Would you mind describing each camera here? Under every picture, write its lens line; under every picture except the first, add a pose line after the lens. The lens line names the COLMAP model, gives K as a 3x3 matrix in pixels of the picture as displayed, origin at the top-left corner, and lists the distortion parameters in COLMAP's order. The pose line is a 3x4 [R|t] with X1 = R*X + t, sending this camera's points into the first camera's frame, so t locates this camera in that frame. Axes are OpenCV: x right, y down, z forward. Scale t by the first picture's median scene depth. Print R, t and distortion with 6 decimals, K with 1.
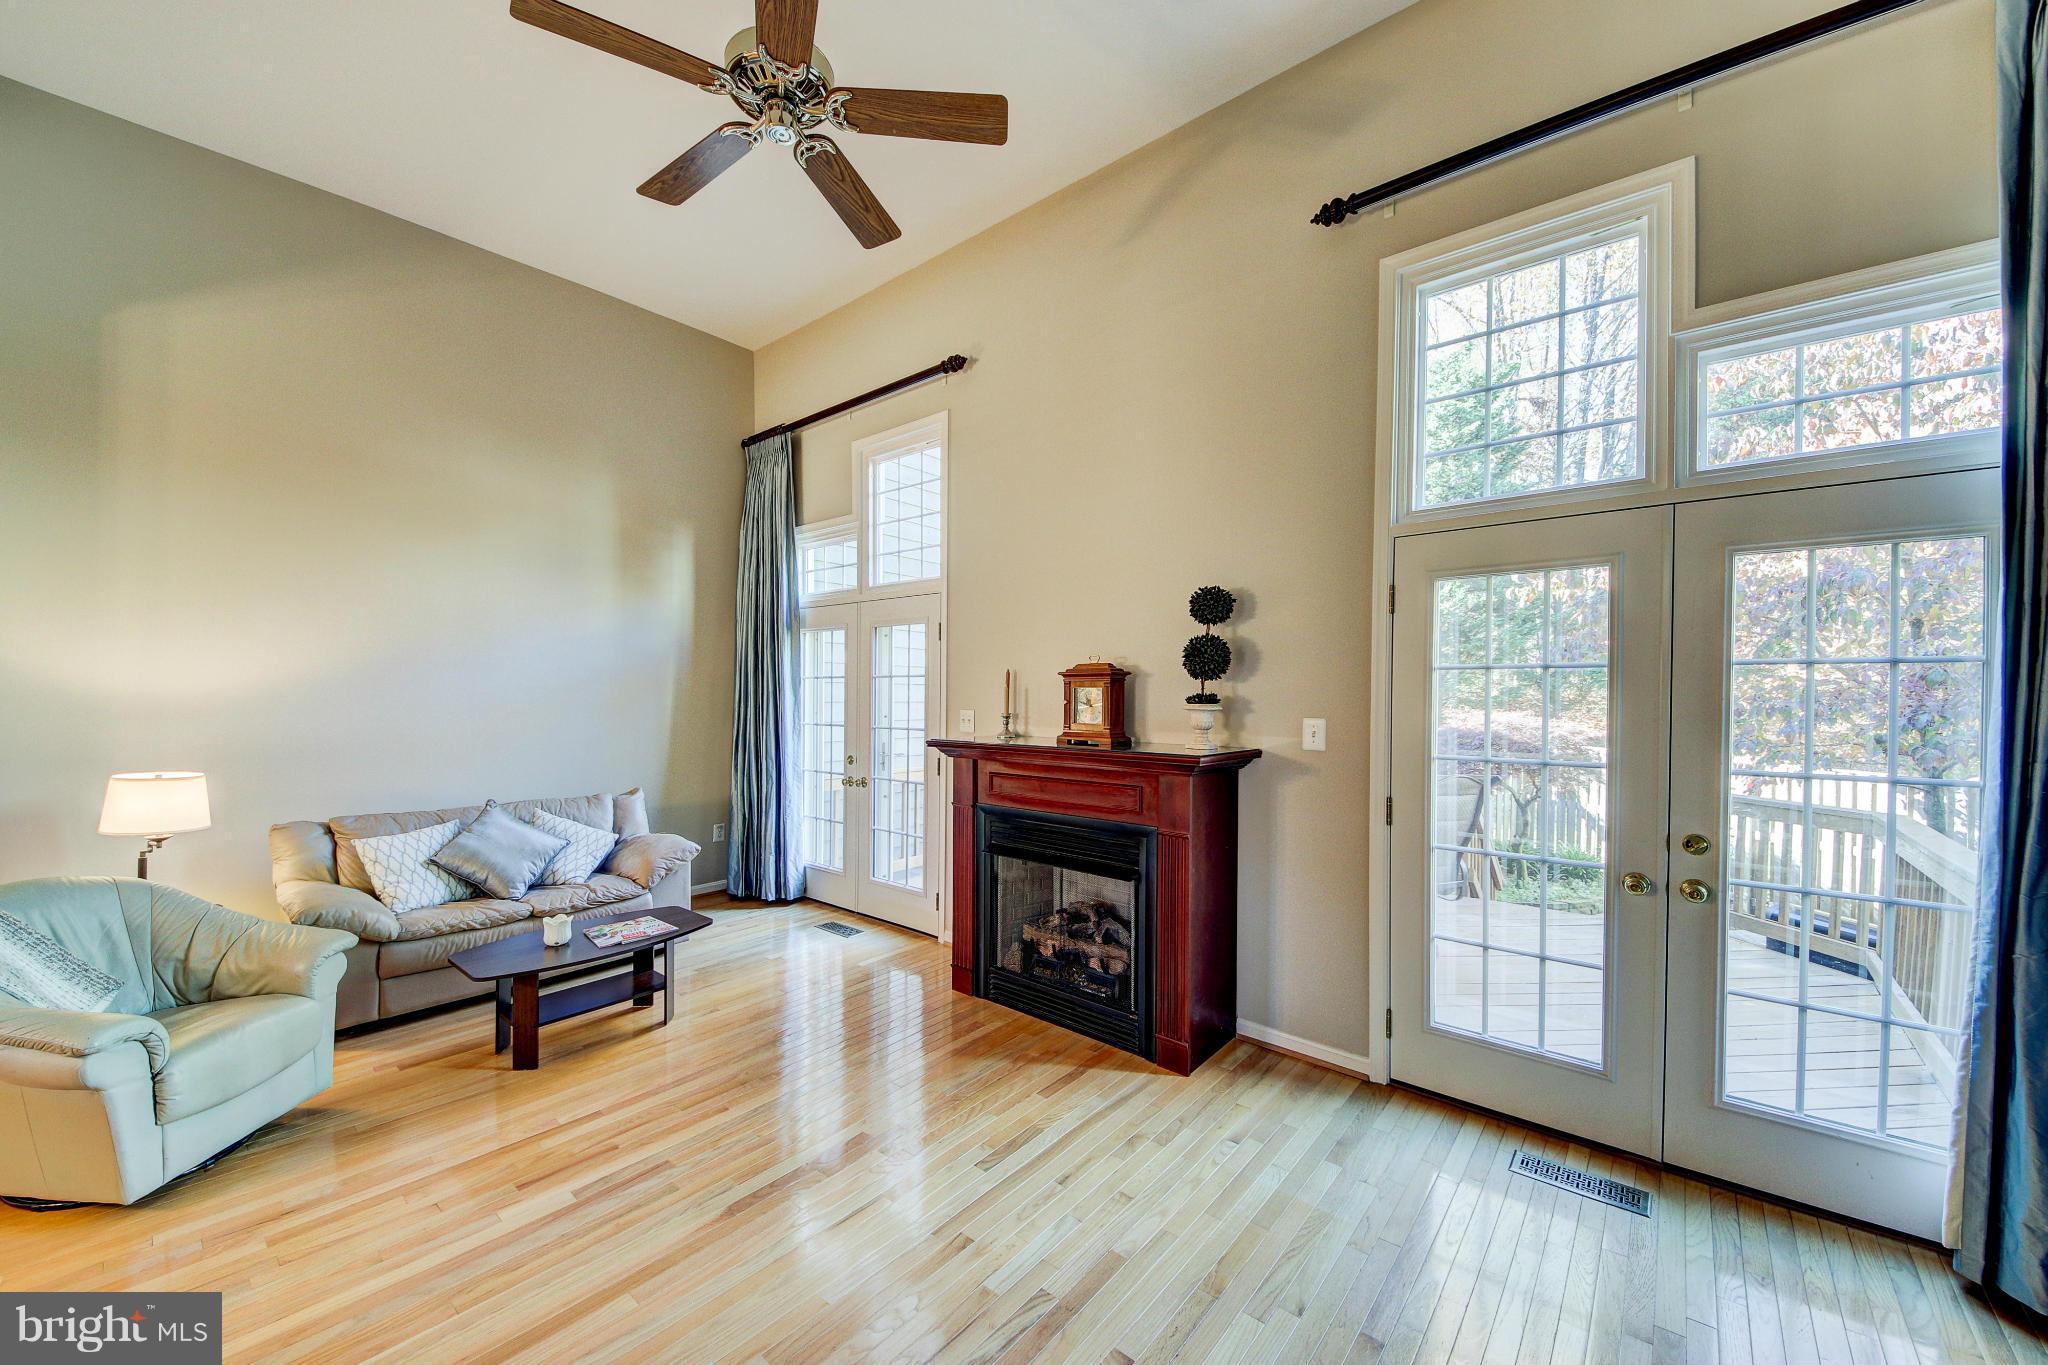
lens RADIAL K [[759.7, 0, 1016.6], [0, 759.7, 697.7], [0, 0, 1]] dist [0.055249, -0.023690]
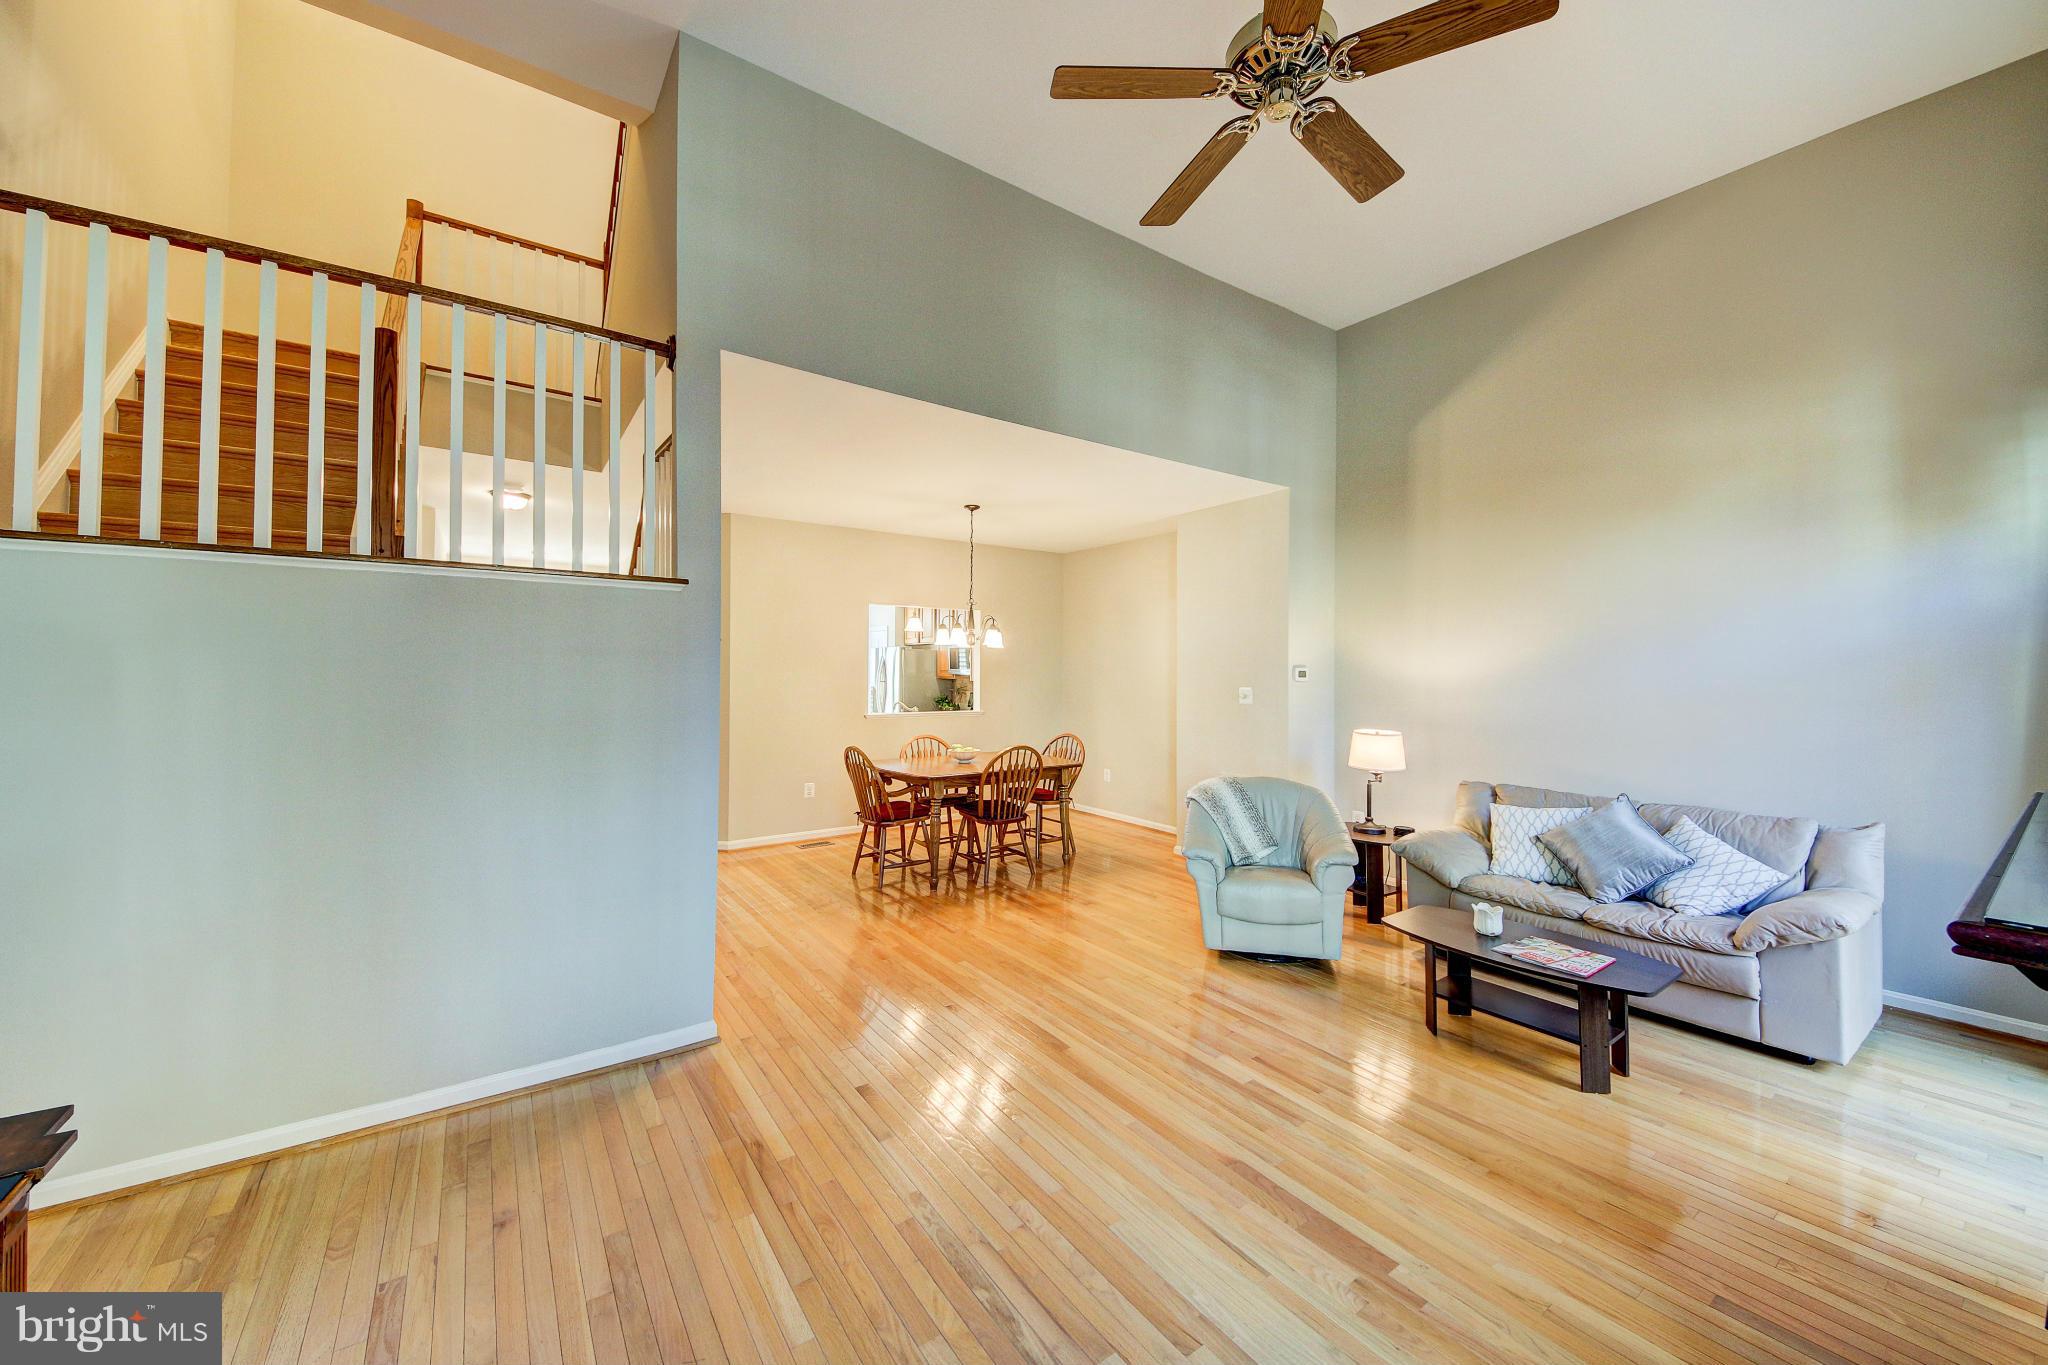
lens RADIAL K [[747.2, 0, 1024.9], [0, 747.2, 660.1], [0, 0, 1]] dist [0.053211, -0.022178]
pose [[-0.225978, -0.021561, -0.973894, 0.490851], [-0.013022, 0.999733, -0.019111, -0.004368], [0.974045, 0.008364, -0.226199, 0.638055]]
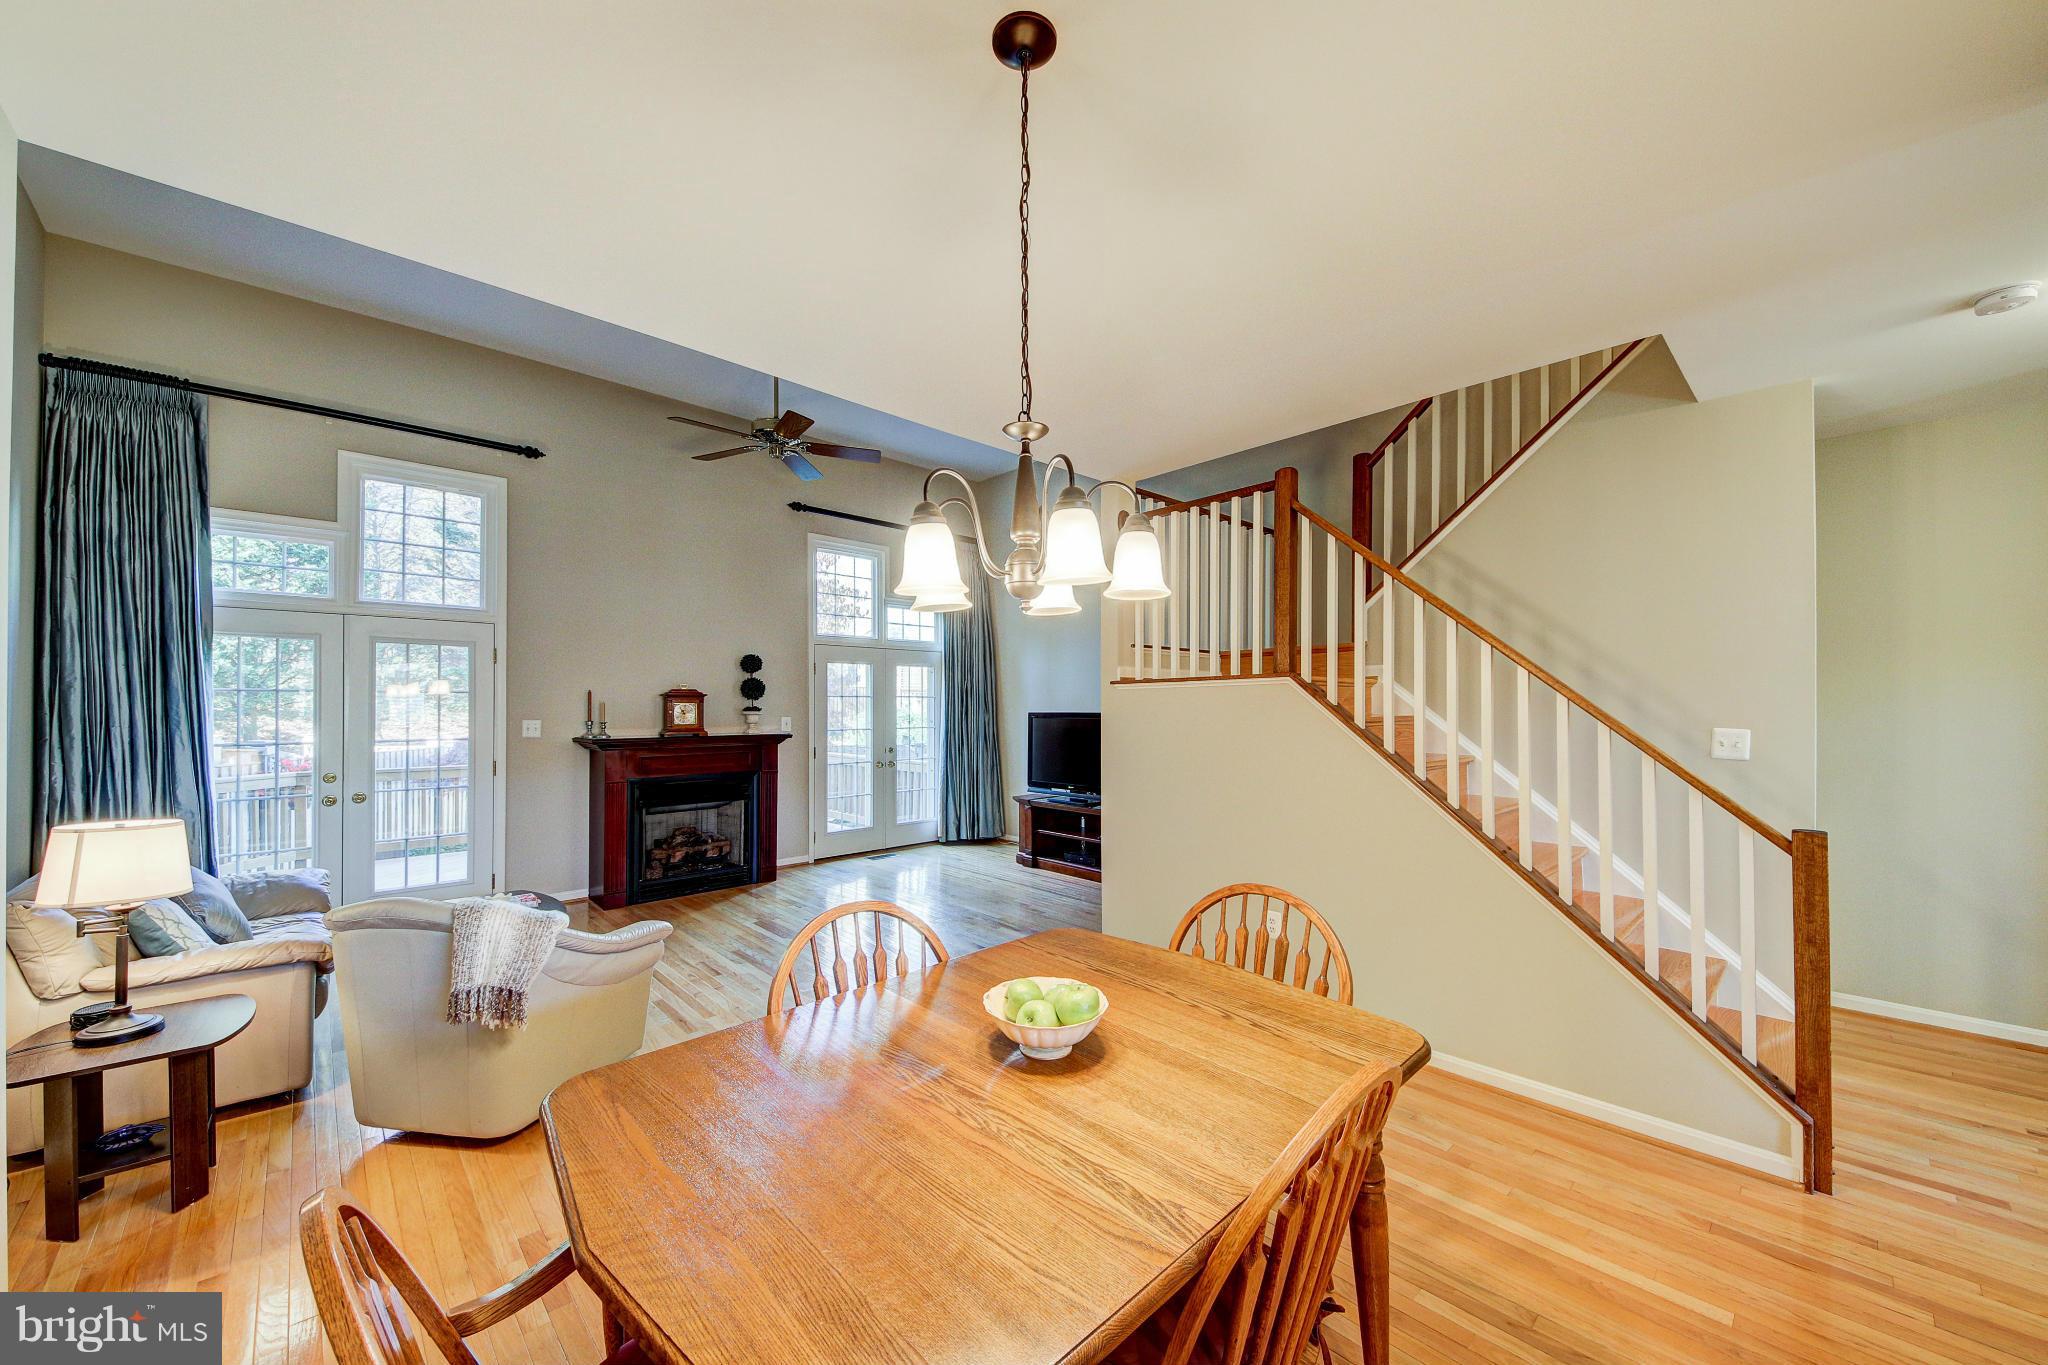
lens RADIAL K [[759.7, 0, 1016.6], [0, 759.7, 697.7], [0, 0, 1]] dist [0.055249, -0.023690]
pose [[0.117689, 0.006060, 0.993032, -1.664835], [0.008515, 0.999938, -0.007111, -0.007389], [-0.993014, 0.009292, 0.117630, 0.053450]]
